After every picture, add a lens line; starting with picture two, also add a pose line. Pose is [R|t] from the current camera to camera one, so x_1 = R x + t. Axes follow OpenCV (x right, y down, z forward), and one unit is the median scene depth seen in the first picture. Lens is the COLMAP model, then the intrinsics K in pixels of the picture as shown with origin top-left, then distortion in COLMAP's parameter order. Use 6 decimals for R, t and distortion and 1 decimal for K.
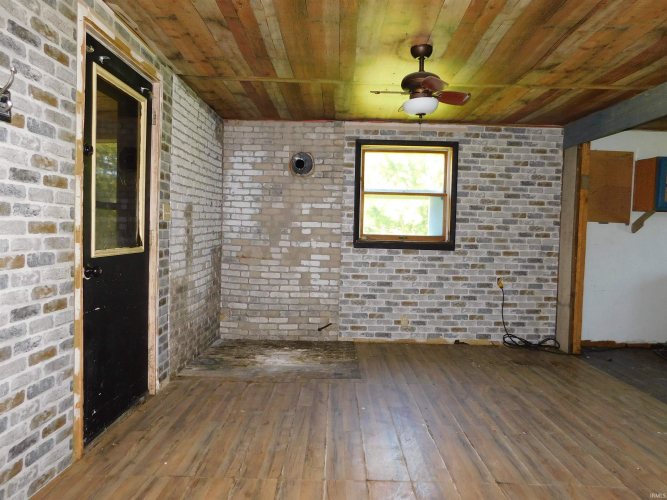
lens RADIAL K [[441.5, 0, 333.9], [0, 441.5, 249.5], [0, 0, 1]] dist [-0.033981, 0.024599]
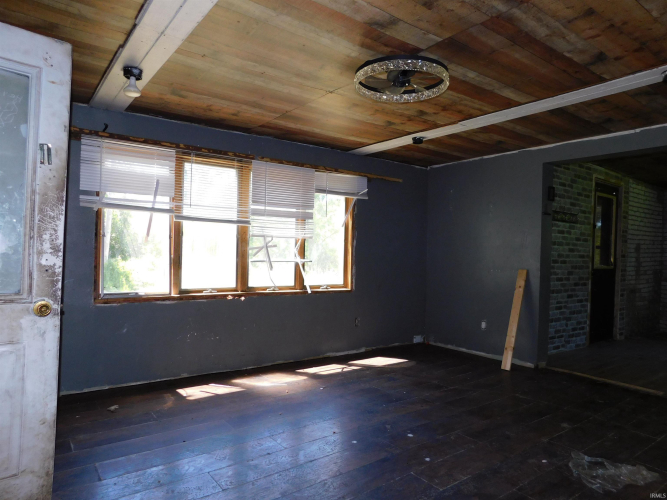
lens RADIAL K [[441.5, 0, 333.2], [0, 441.5, 251.3], [0, 0, 1]] dist [-0.033981, 0.024599]
pose [[0.606760, -0.007024, -0.794854, 0.165545], [-0.048839, 0.997742, -0.046098, 0.033483], [0.793384, 0.066791, 0.605047, -0.530669]]
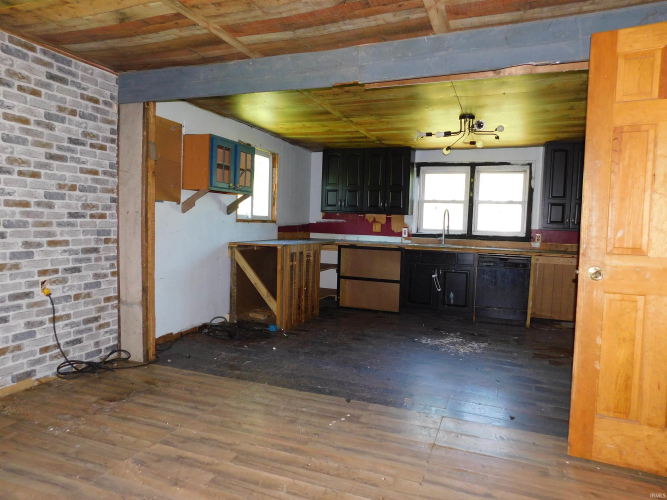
lens RADIAL K [[441.5, 0, 334.6], [0, 441.5, 249.9], [0, 0, 1]] dist [-0.033981, 0.024599]
pose [[0.357565, -0.073234, 0.931012, -0.074760], [0.018388, 0.997279, 0.071385, -0.020799], [-0.933707, -0.008406, 0.357939, 0.366935]]
